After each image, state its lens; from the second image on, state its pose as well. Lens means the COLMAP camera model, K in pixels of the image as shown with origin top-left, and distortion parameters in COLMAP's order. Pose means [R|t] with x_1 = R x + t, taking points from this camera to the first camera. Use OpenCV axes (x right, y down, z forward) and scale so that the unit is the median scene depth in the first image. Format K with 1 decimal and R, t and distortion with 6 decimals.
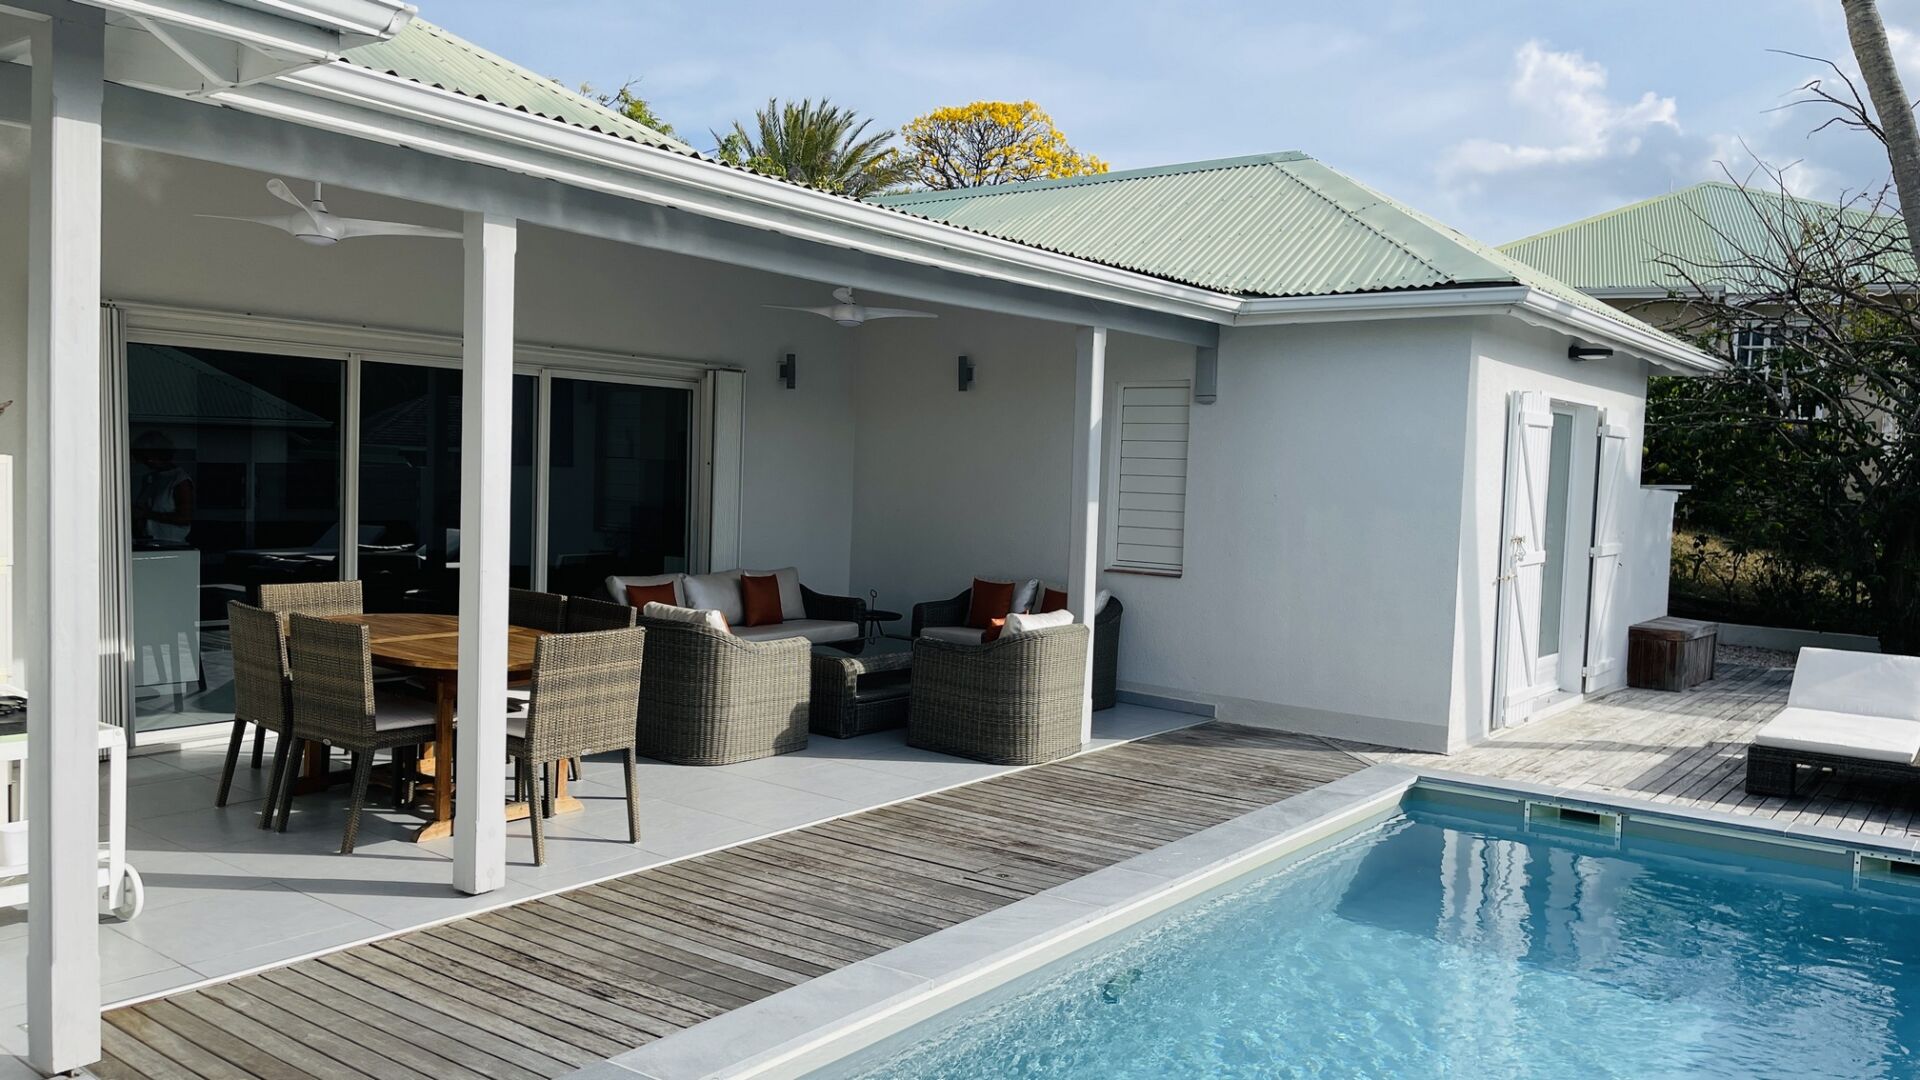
lens RADIAL K [[1452.7, 0, 958.7], [0, 1452.7, 539.3], [0, 0, 1]] dist [0.047362, -0.051457]
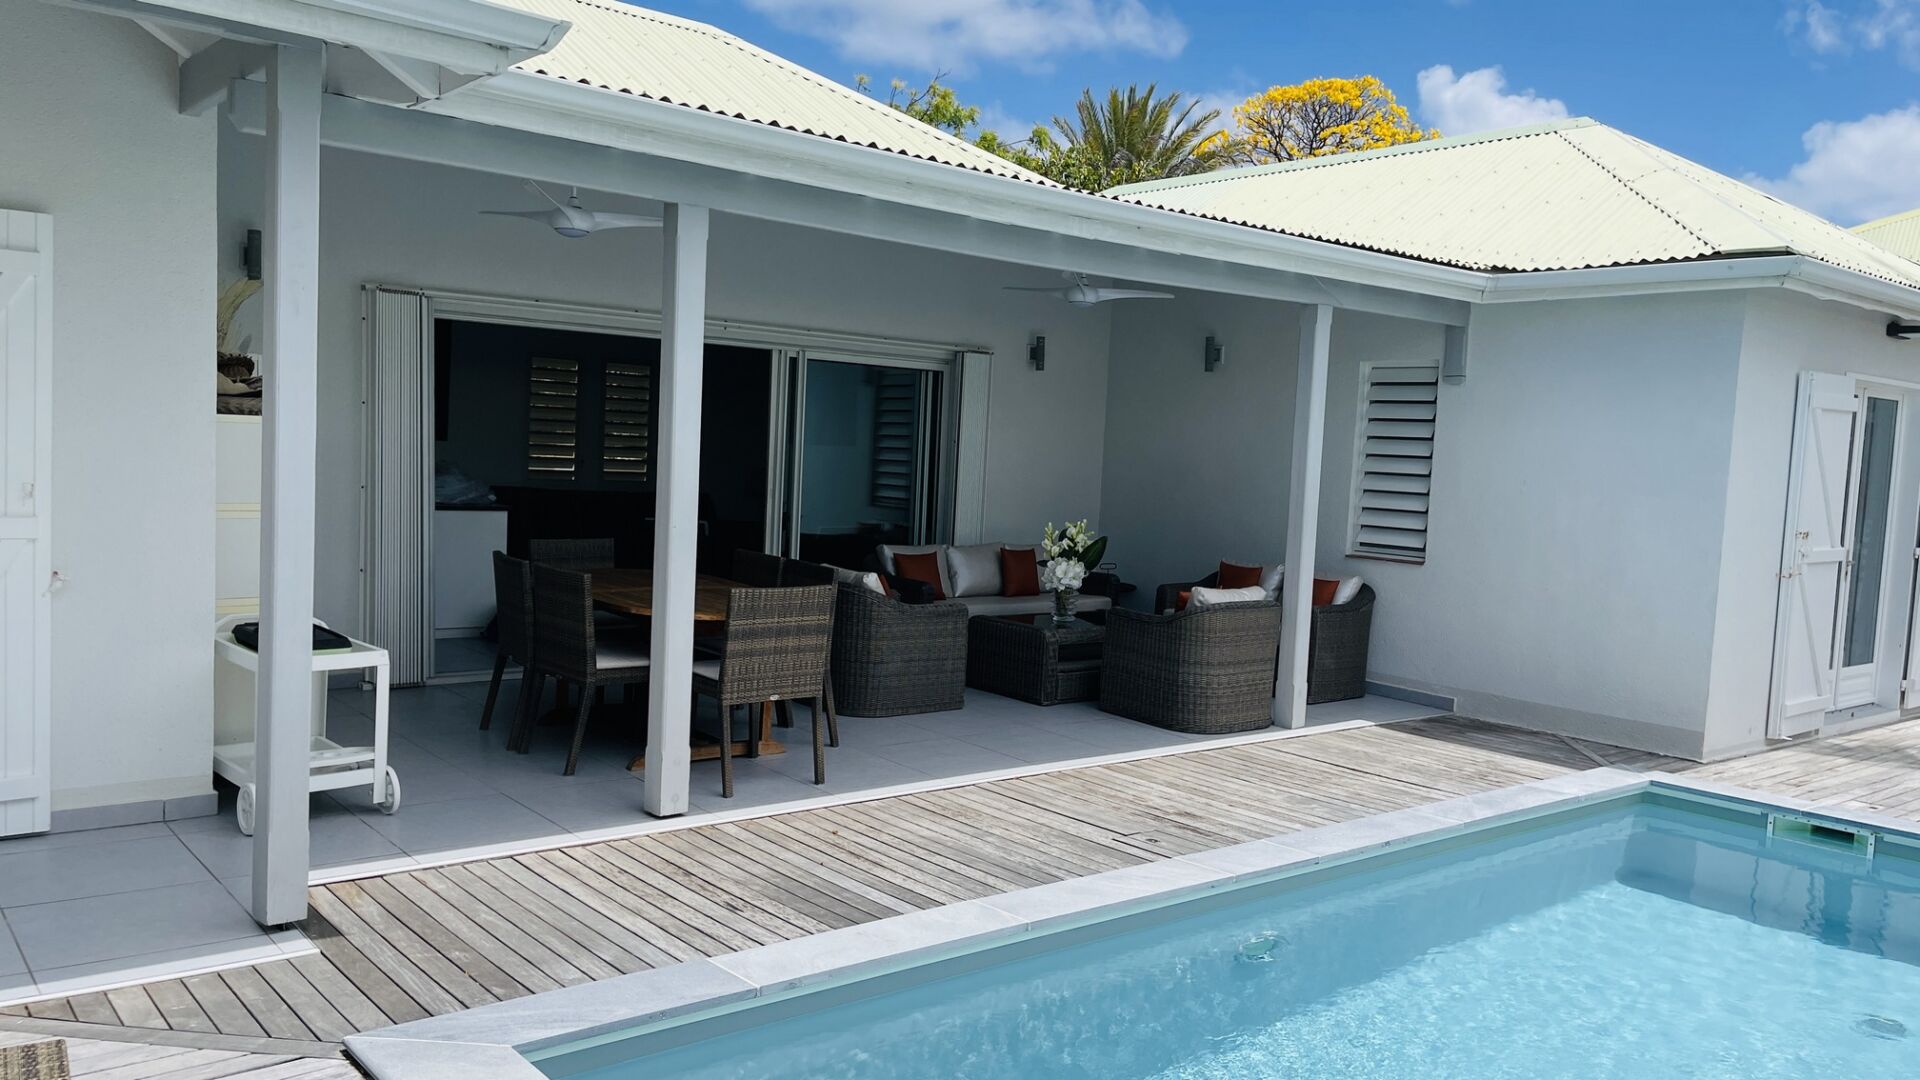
lens RADIAL K [[1452.7, 0, 958.2], [0, 1452.7, 542.5], [0, 0, 1]] dist [0.047362, -0.051457]
pose [[0.972570, 0.029053, -0.230789, 0.119431], [-0.026784, 0.999557, 0.012961, 0.011417], [0.231064, -0.006424, 0.972917, -0.024468]]
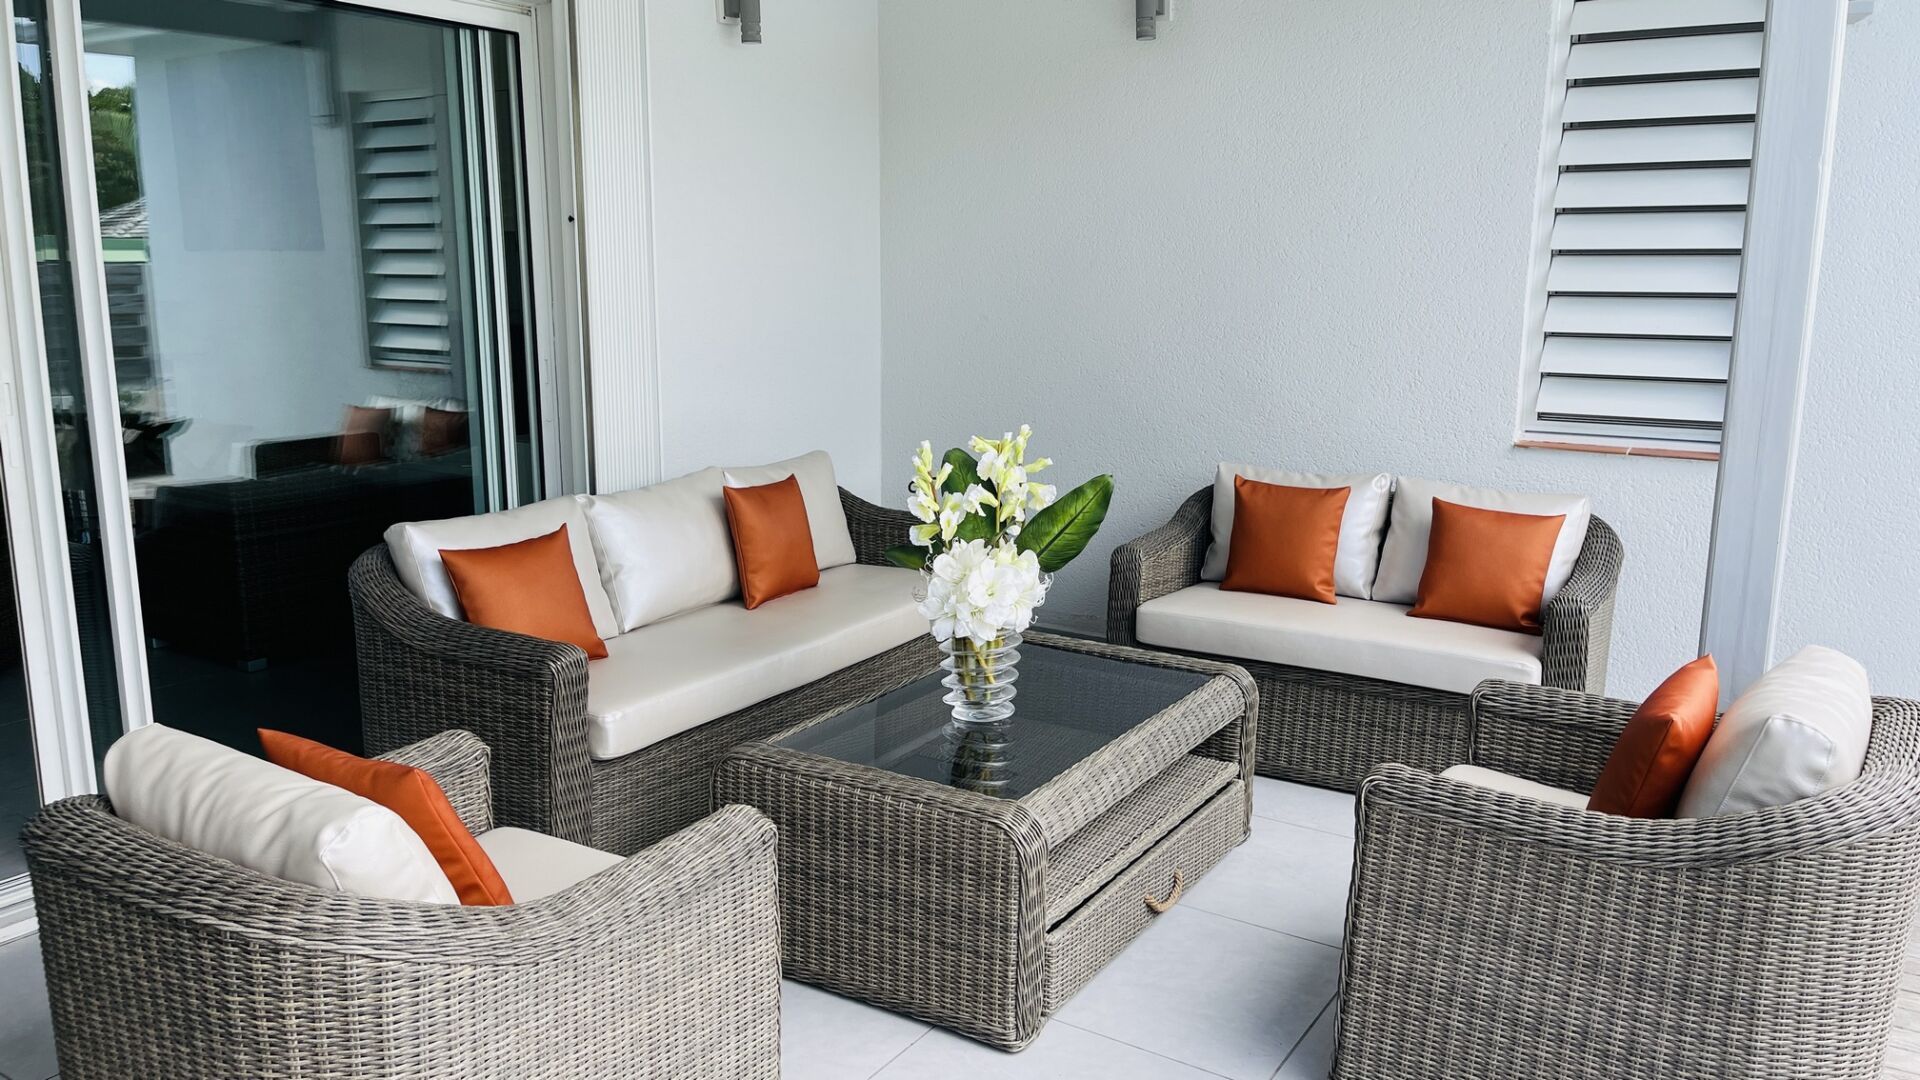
lens RADIAL K [[1452.7, 0, 961.1], [0, 1452.7, 544.7], [0, 0, 1]] dist [0.047362, -0.051457]
pose [[0.996452, -0.043616, 0.071983, -0.246245], [0.032650, 0.988592, 0.147035, -0.043115], [-0.077575, -0.144163, 0.986509, 1.249724]]
